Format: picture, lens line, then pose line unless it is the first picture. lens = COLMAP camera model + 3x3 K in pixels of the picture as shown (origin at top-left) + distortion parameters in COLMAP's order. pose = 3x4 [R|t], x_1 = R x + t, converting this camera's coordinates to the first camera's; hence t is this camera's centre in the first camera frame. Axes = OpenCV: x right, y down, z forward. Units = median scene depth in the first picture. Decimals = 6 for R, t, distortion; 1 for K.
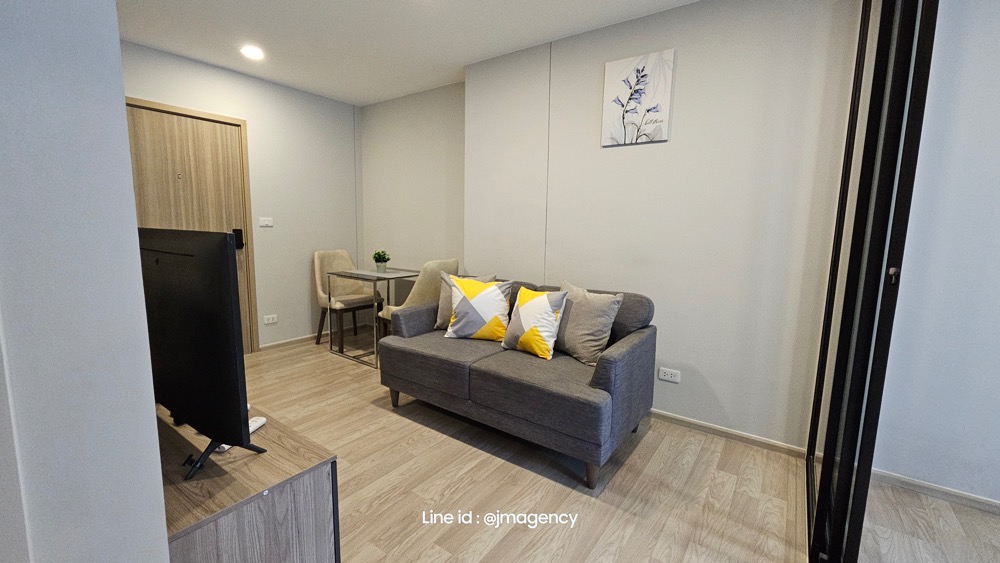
lens RADIAL K [[411.7, 0, 494.0], [0, 411.7, 279.4], [0, 0, 1]] dist [0.002582, 0.000461]
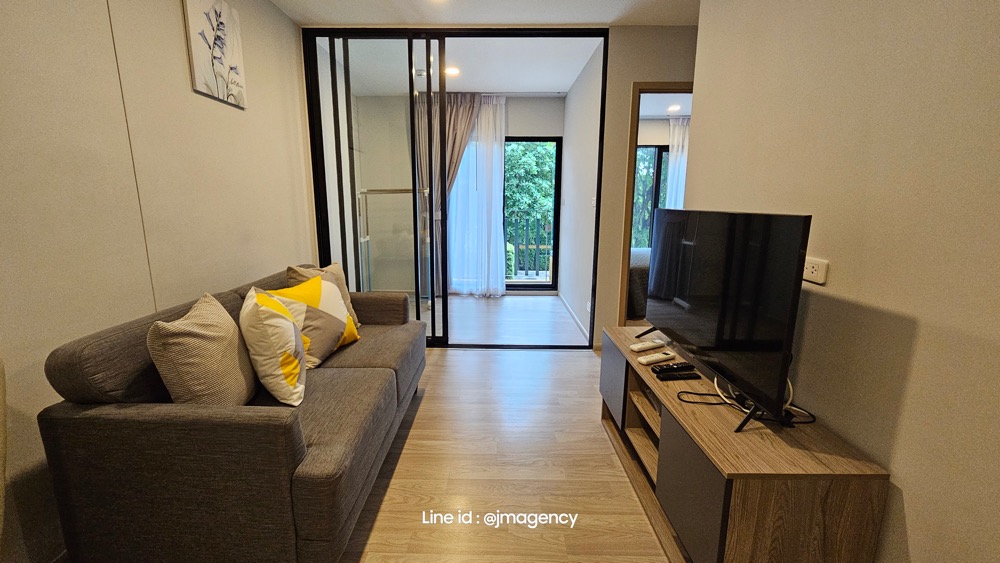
lens RADIAL K [[411.7, 0, 494.0], [0, 411.7, 279.4], [0, 0, 1]] dist [0.002582, 0.000461]
pose [[-0.586863, -0.171493, 0.791317, -0.719086], [0.093852, 0.956318, 0.276855, -0.161166], [-0.804229, 0.236742, -0.545132, 1.098562]]
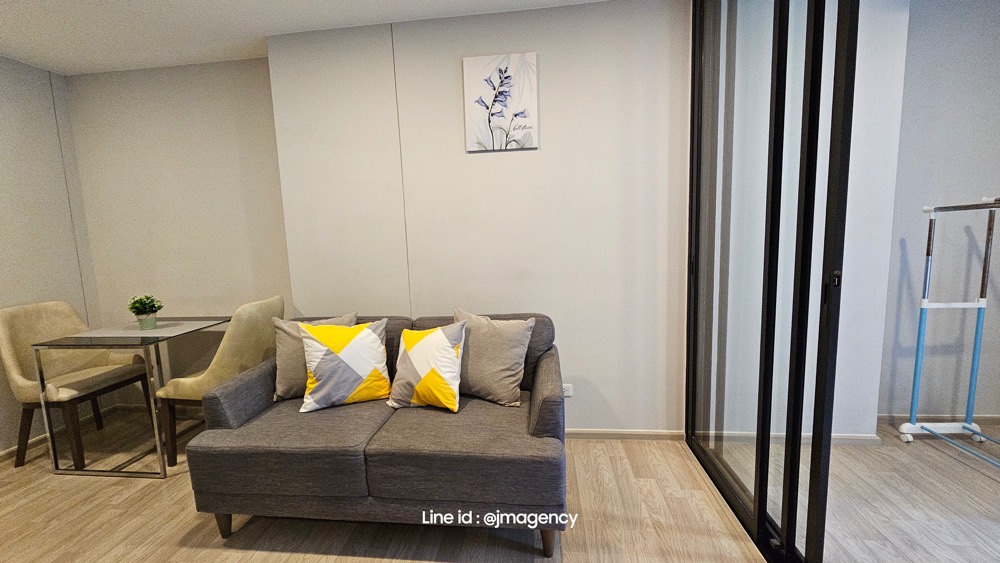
lens RADIAL K [[415.5, 0, 502.6], [0, 415.5, 281.1], [0, 0, 1]] dist [0.004975, 0.000289]
pose [[0.868754, -0.108415, 0.483231, -0.141041], [0.117609, 0.992995, 0.011345, -0.049737], [-0.481076, 0.046976, 0.875420, 0.202019]]
